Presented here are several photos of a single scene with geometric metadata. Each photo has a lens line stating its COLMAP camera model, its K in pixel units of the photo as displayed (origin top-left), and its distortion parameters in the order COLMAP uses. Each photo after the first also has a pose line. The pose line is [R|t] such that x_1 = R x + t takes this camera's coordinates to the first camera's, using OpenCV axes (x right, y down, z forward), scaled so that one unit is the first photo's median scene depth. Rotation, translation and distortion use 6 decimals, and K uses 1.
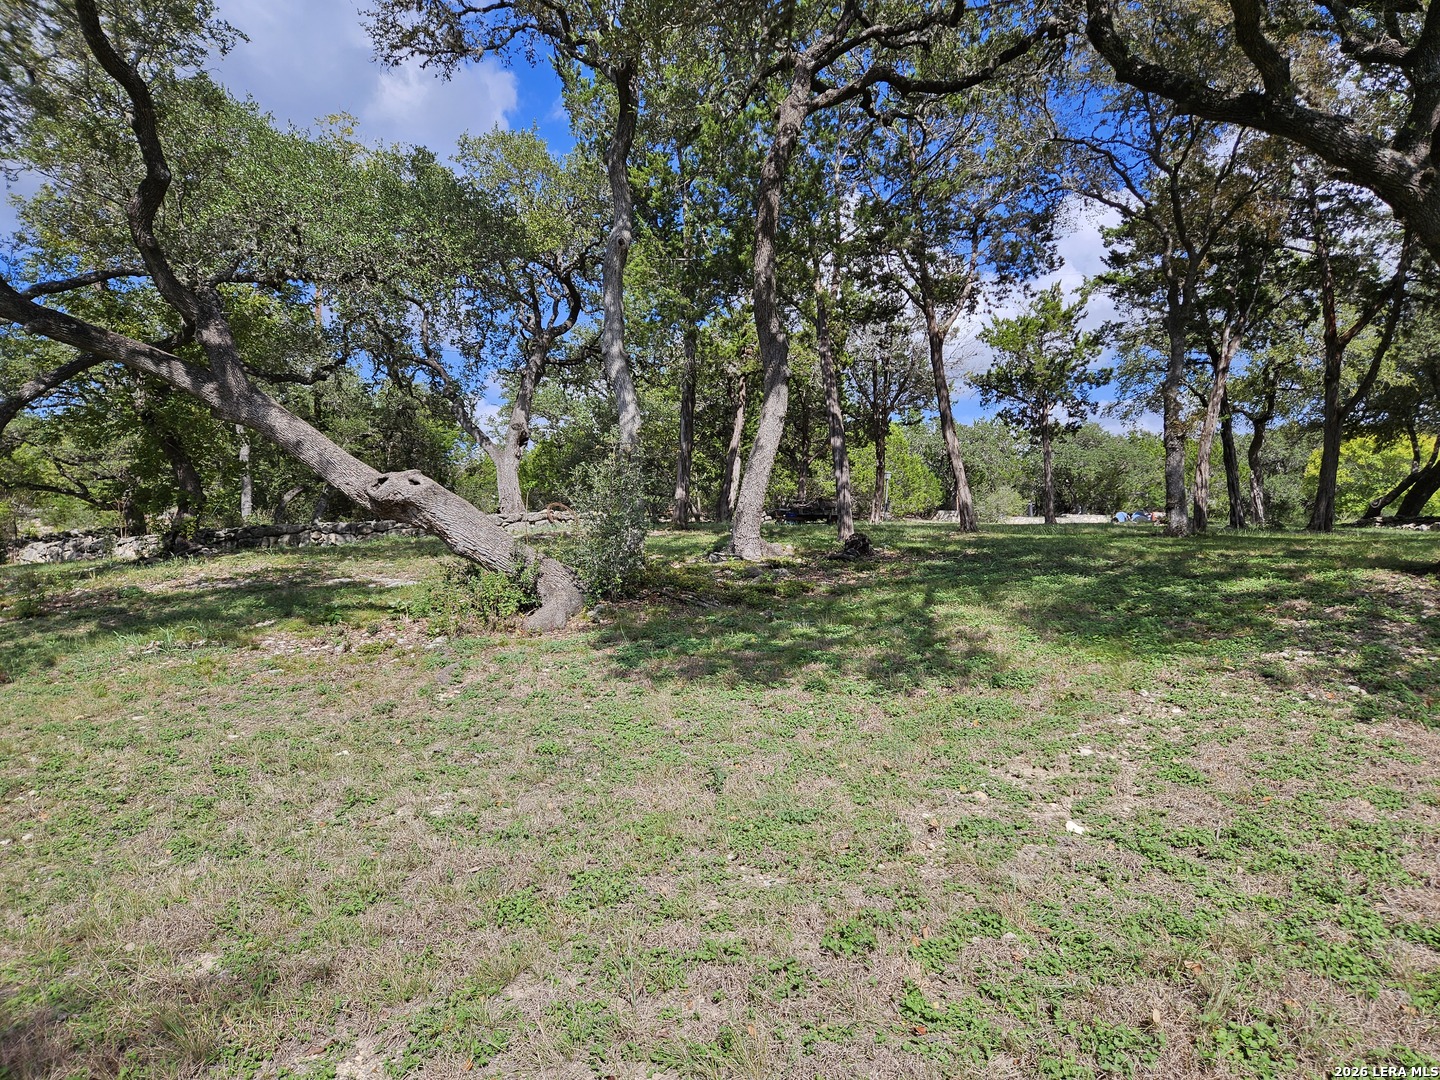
lens RADIAL K [[942.6, 0, 715.3], [0, 942.6, 560.7], [0, 0, 1]] dist [0.083383, -0.070626]
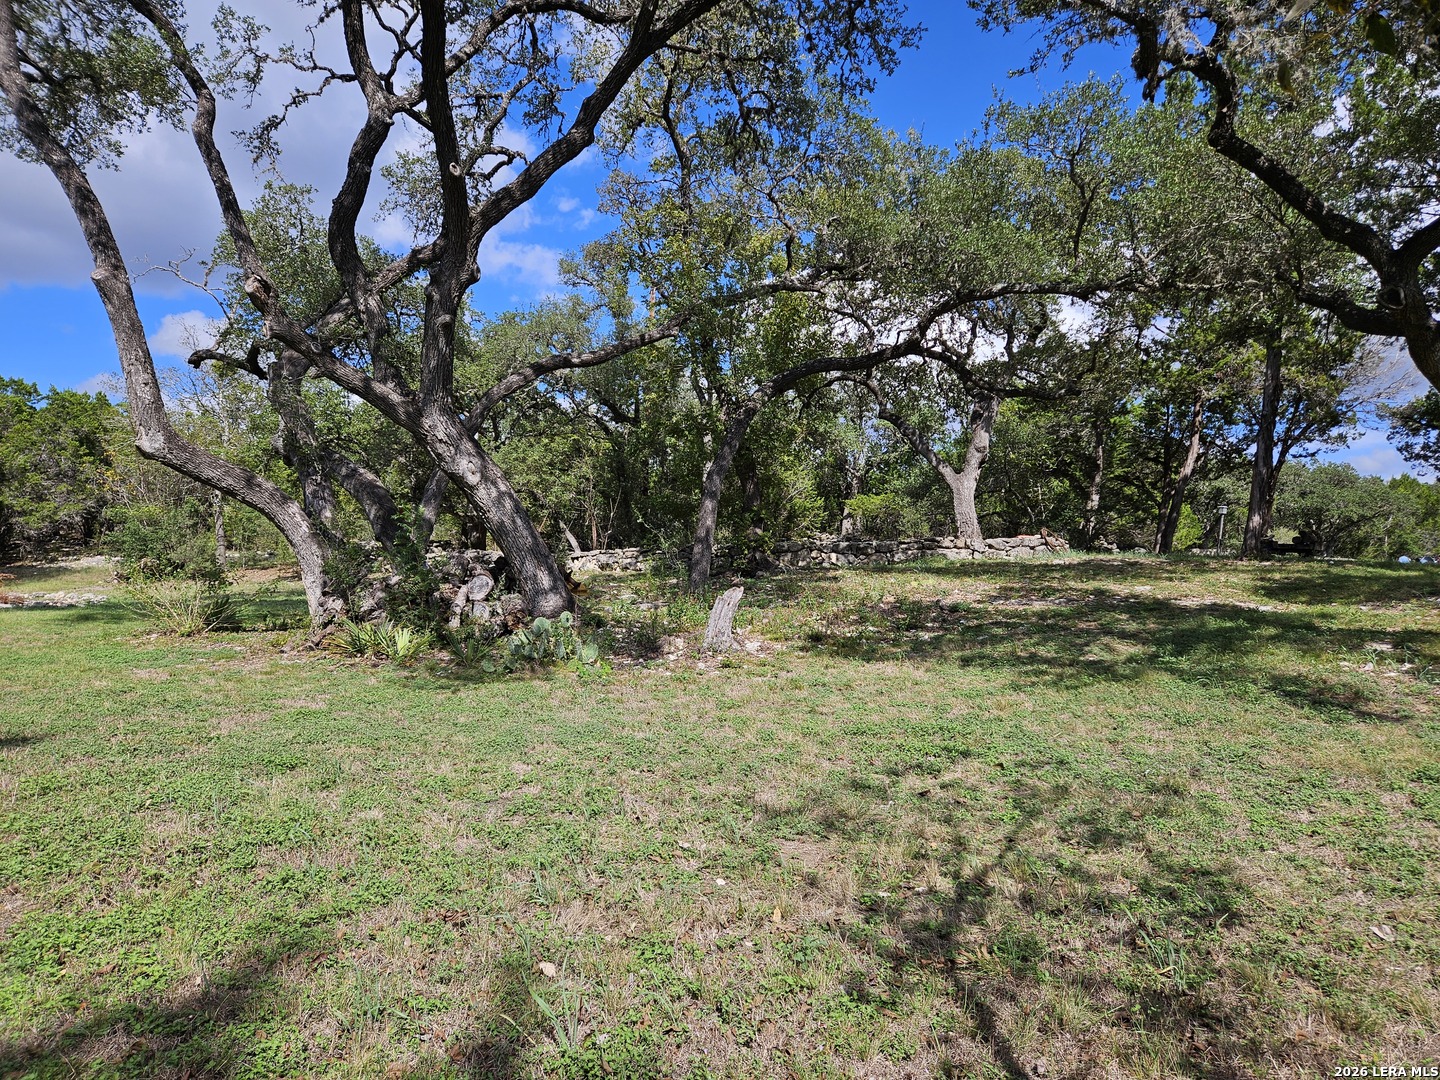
lens RADIAL K [[942.6, 0, 715.3], [0, 942.6, 560.7], [0, 0, 1]] dist [0.083383, -0.070626]
pose [[0.998907, 0.031582, -0.034464, -0.479677], [-0.032592, 0.999044, -0.029138, 0.011689], [0.033511, 0.030230, 0.998981, 0.016088]]
